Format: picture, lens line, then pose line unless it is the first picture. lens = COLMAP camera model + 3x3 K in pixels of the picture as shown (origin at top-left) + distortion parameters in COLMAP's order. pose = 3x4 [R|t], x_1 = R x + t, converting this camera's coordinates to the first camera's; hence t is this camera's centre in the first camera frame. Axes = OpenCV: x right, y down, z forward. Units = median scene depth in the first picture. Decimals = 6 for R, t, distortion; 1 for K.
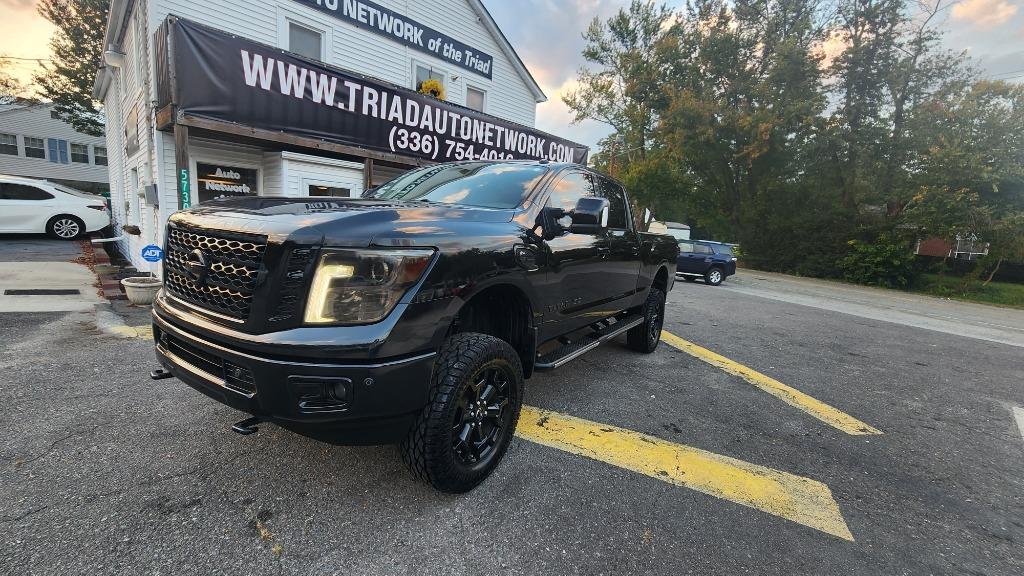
lens RADIAL K [[425.8, 0, 514.5], [0, 425.8, 285.2], [0, 0, 1]] dist [-0.000777, 0.001151]
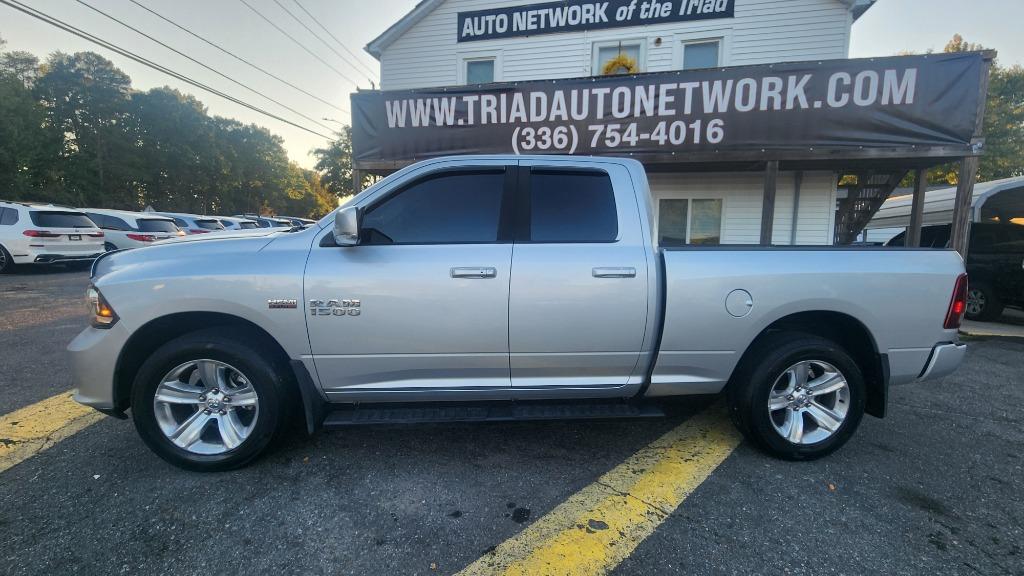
lens RADIAL K [[425.8, 0, 514.5], [0, 425.8, 285.2], [0, 0, 1]] dist [-0.000777, 0.001151]
pose [[0.498917, 0.038969, -0.865773, 0.453463], [-0.109639, 0.993800, -0.018450, -0.021919], [0.859687, 0.104128, 0.500096, 0.519720]]
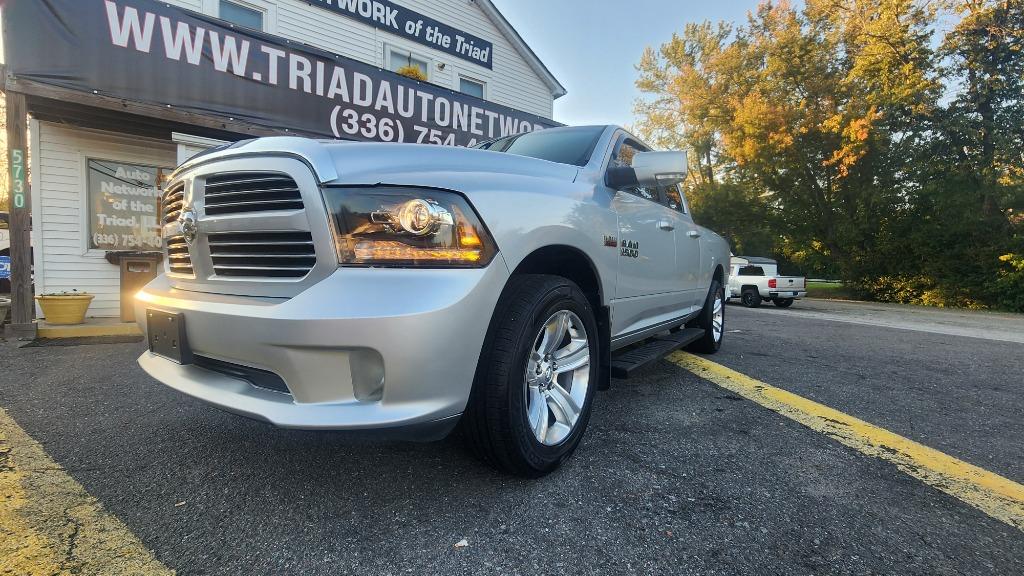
lens RADIAL K [[423.0, 0, 516.0], [0, 423.0, 287.1], [0, 0, 1]] dist [-0.000772, 0.000973]
pose [[0.985023, -0.039467, -0.167847, 0.143920], [0.020188, 0.993154, -0.115051, 0.050457], [0.171239, 0.109939, 0.979076, 0.294600]]
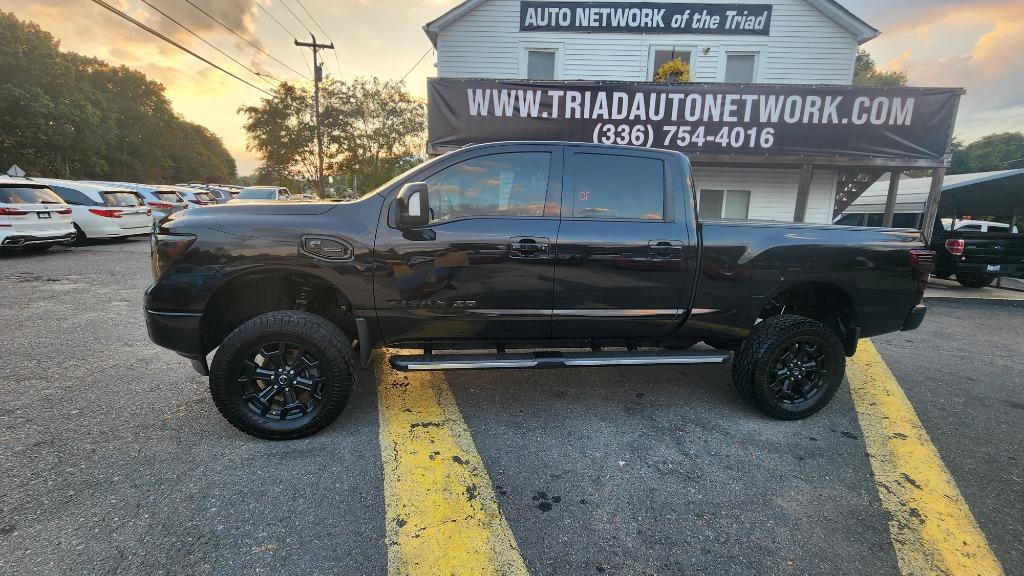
lens RADIAL K [[423.0, 0, 516.0], [0, 423.0, 287.1], [0, 0, 1]] dist [-0.000772, 0.000973]
pose [[0.662561, 0.093012, -0.743210, 0.321687], [-0.090874, 0.994912, 0.043500, -0.016169], [0.743475, 0.038717, 0.667642, 0.189142]]
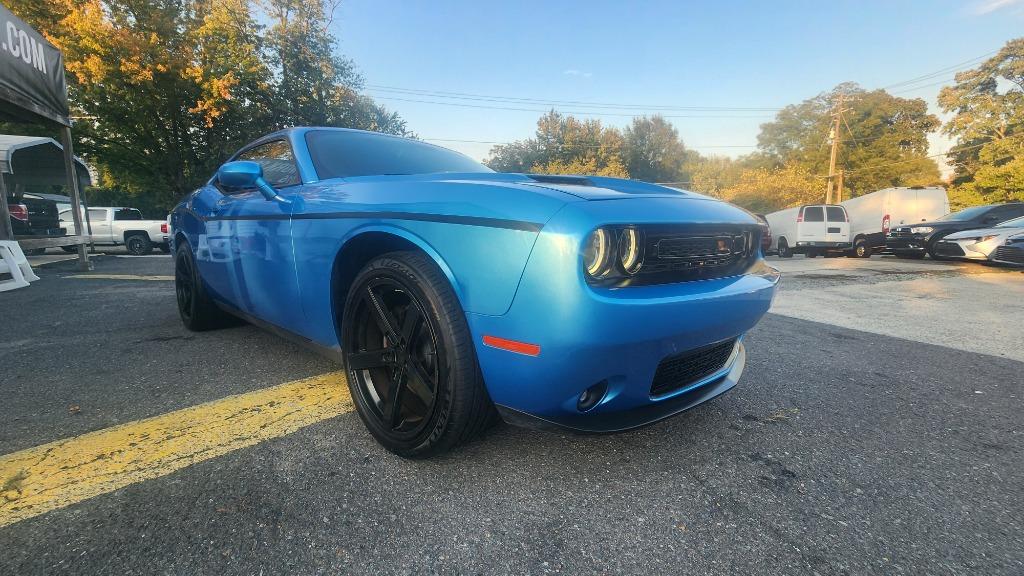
lens RADIAL K [[425.8, 0, 514.5], [0, 425.8, 285.2], [0, 0, 1]] dist [-0.000777, 0.001151]
pose [[0.332963, -0.197249, 0.922078, -0.336934], [0.145272, 0.976932, 0.156525, 0.009641], [-0.931682, 0.081835, 0.353937, 0.276328]]
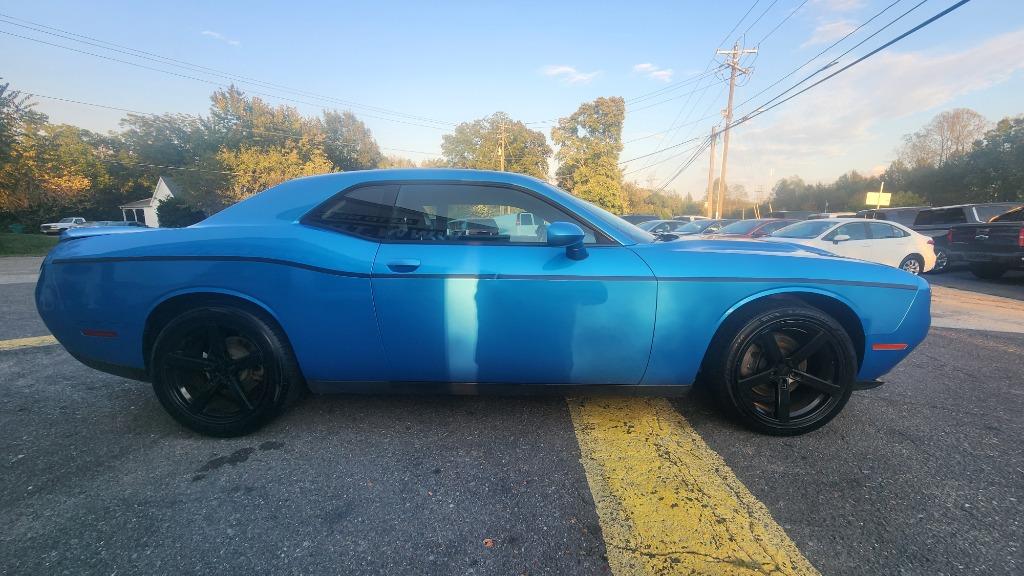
lens RADIAL K [[425.8, 0, 514.5], [0, 425.8, 285.2], [0, 0, 1]] dist [-0.000777, 0.001151]
pose [[-0.366617, -0.206115, 0.907253, -0.382231], [0.092202, 0.962302, 0.255880, -0.072109], [-0.925792, 0.177461, -0.333792, 0.607602]]
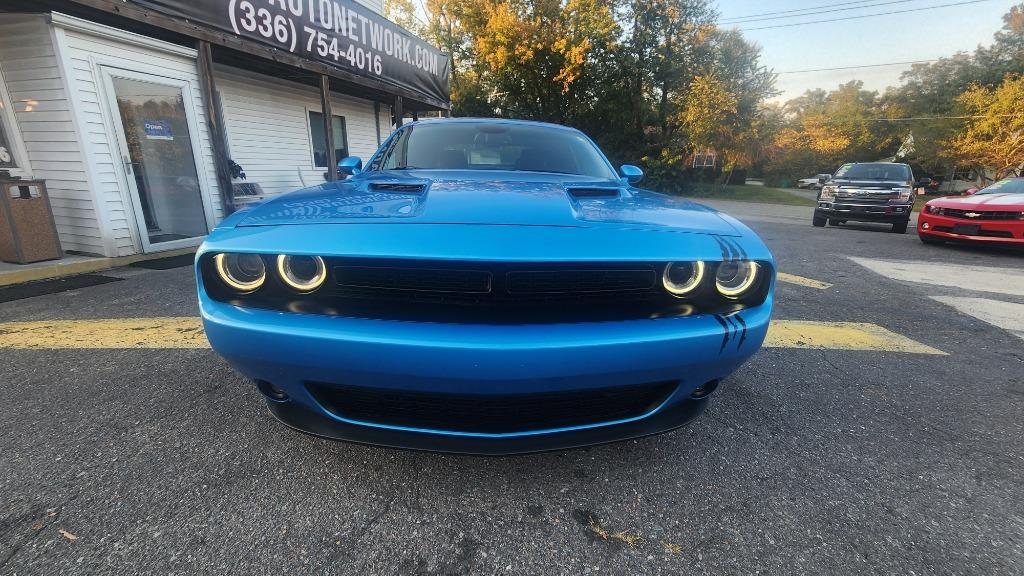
lens RADIAL K [[422.8, 0, 512.0], [0, 422.8, 288.0], [0, 0, 1]] dist [-0.007206, 0.004370]
pose [[0.900236, -0.167146, 0.402042, -0.205352], [0.103168, 0.978971, 0.175990, 0.018587], [-0.423003, -0.116955, 0.898549, 0.120089]]
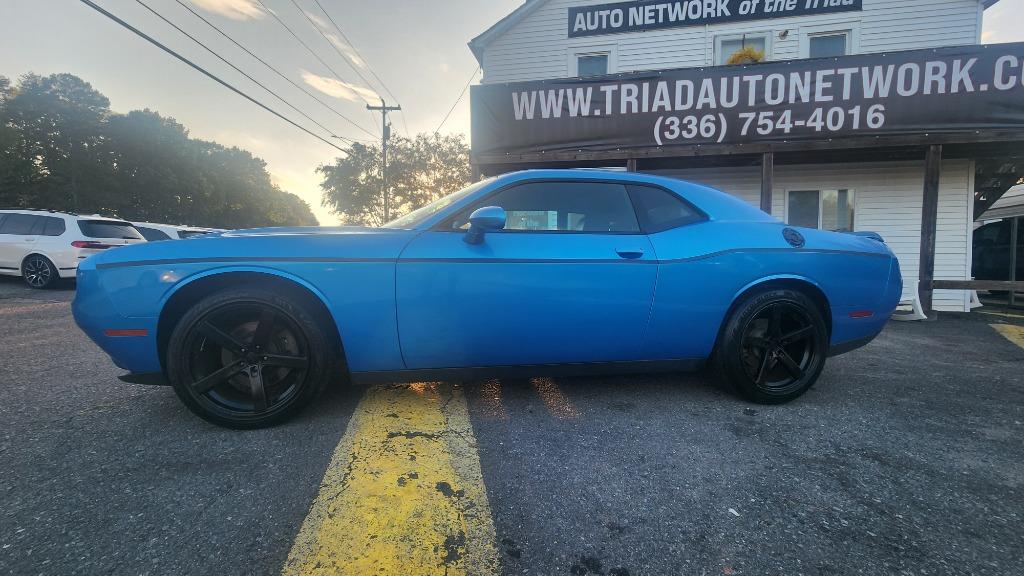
lens RADIAL K [[420.0, 0, 513.8], [0, 420.0, 286.7], [0, 0, 1]] dist [-0.001008, 0.000979]
pose [[0.546758, -0.010975, -0.837219, 0.242697], [-0.082620, 0.994327, -0.066991, 0.050382], [0.833205, 0.105799, 0.542749, 0.286150]]
